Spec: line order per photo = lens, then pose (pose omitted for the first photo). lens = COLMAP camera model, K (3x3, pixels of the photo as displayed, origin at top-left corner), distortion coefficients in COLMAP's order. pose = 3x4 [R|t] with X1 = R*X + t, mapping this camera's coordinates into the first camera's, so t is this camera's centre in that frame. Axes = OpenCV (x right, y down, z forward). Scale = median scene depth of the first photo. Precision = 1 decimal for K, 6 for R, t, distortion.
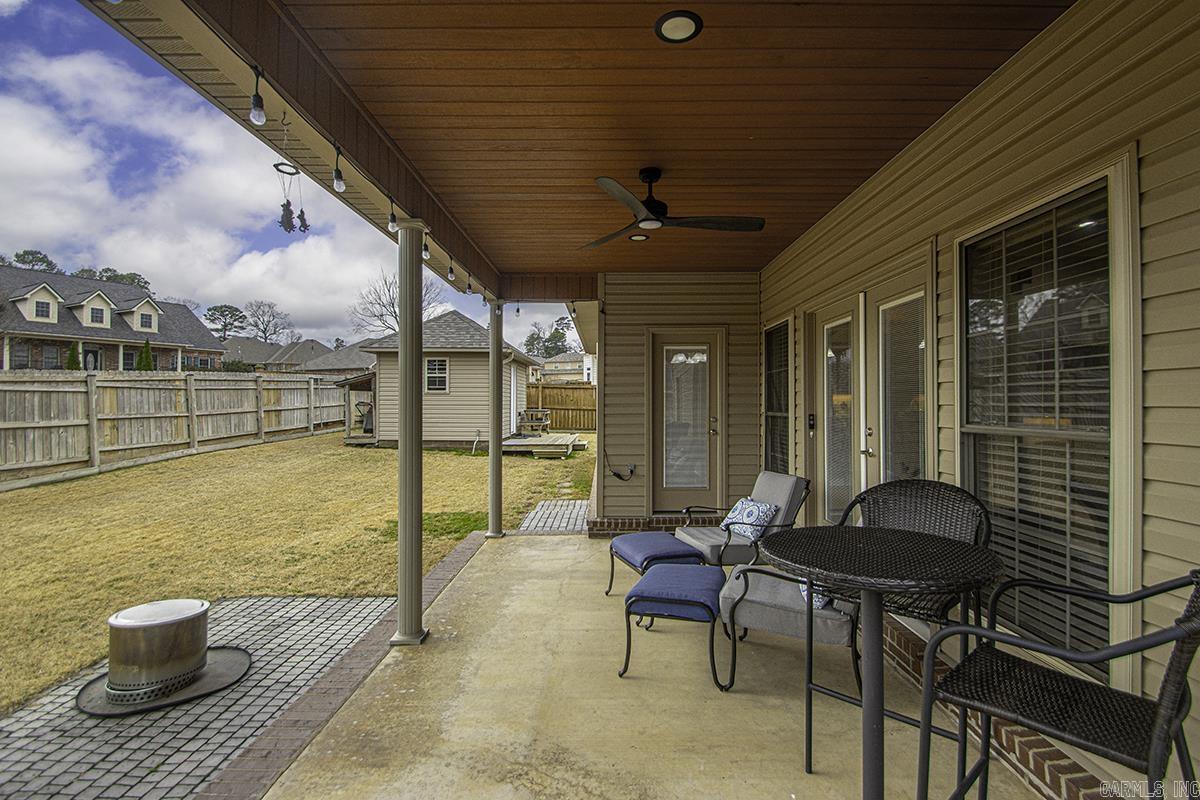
lens RADIAL K [[559.8, 0, 602.6], [0, 559.8, 397.0], [0, 0, 1]] dist [0.007739, -0.004715]
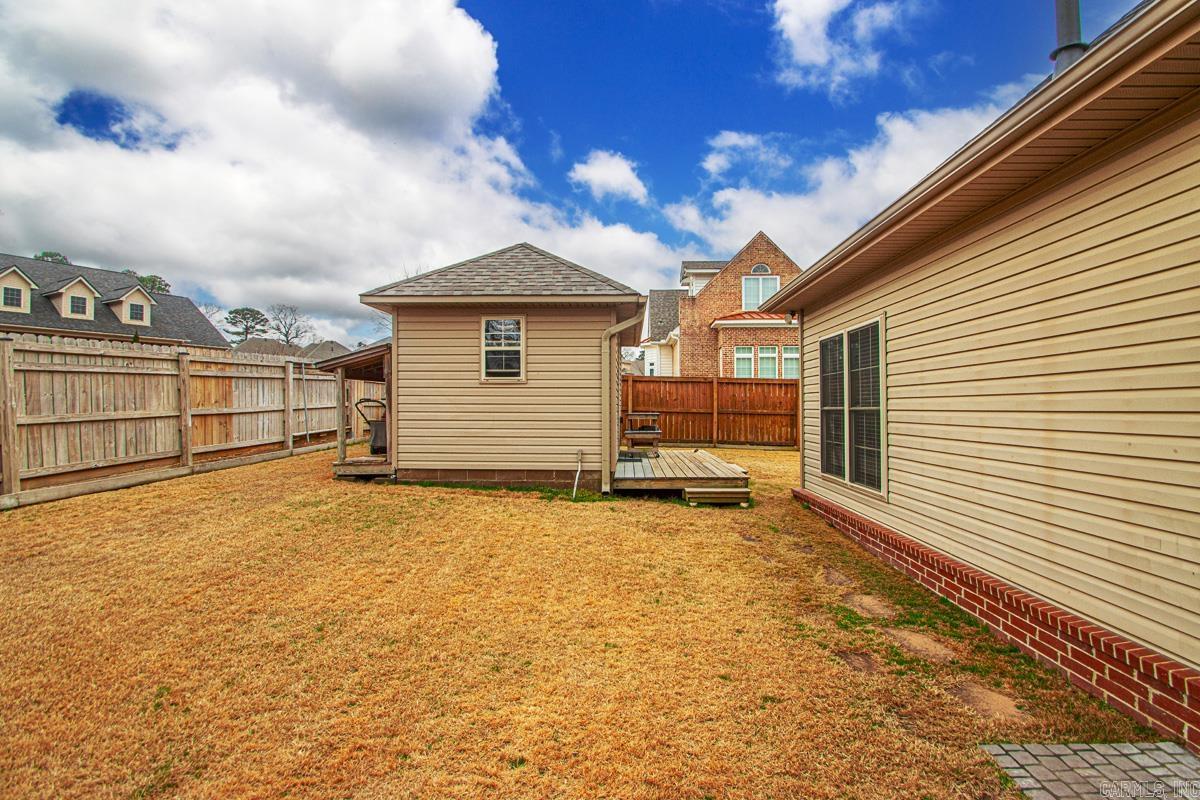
lens RADIAL K [[559.8, 0, 606.7], [0, 559.8, 405.5], [0, 0, 1]] dist [0.007739, -0.004715]
pose [[0.999611, -0.001042, -0.027881, -0.172901], [0.001269, 0.999966, 0.008095, 0.010900], [0.027872, -0.008127, 0.999578, 0.441734]]
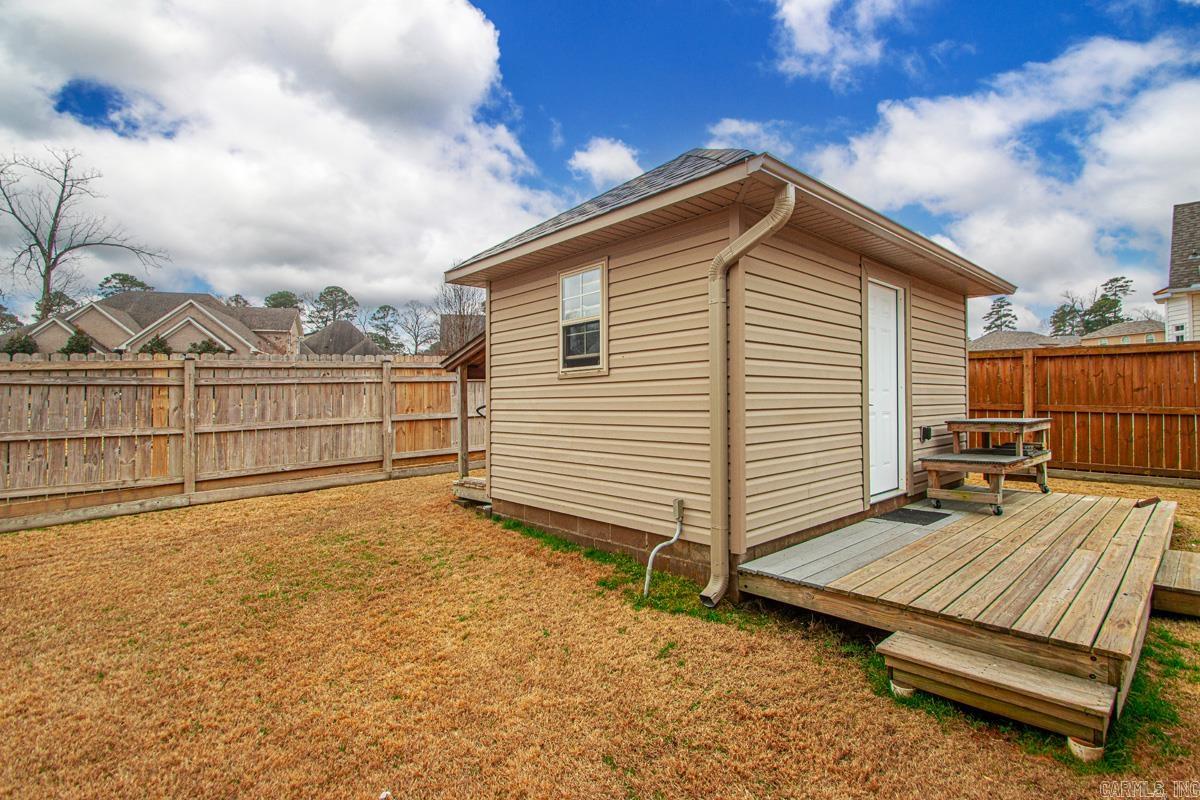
lens RADIAL K [[559.8, 0, 607.5], [0, 559.8, 400.8], [0, 0, 1]] dist [0.007739, -0.004715]
pose [[0.690432, -0.014360, -0.723255, -0.044886], [0.022342, 0.999749, 0.001479, 0.007891], [0.723052, -0.017180, 0.690580, 0.743829]]
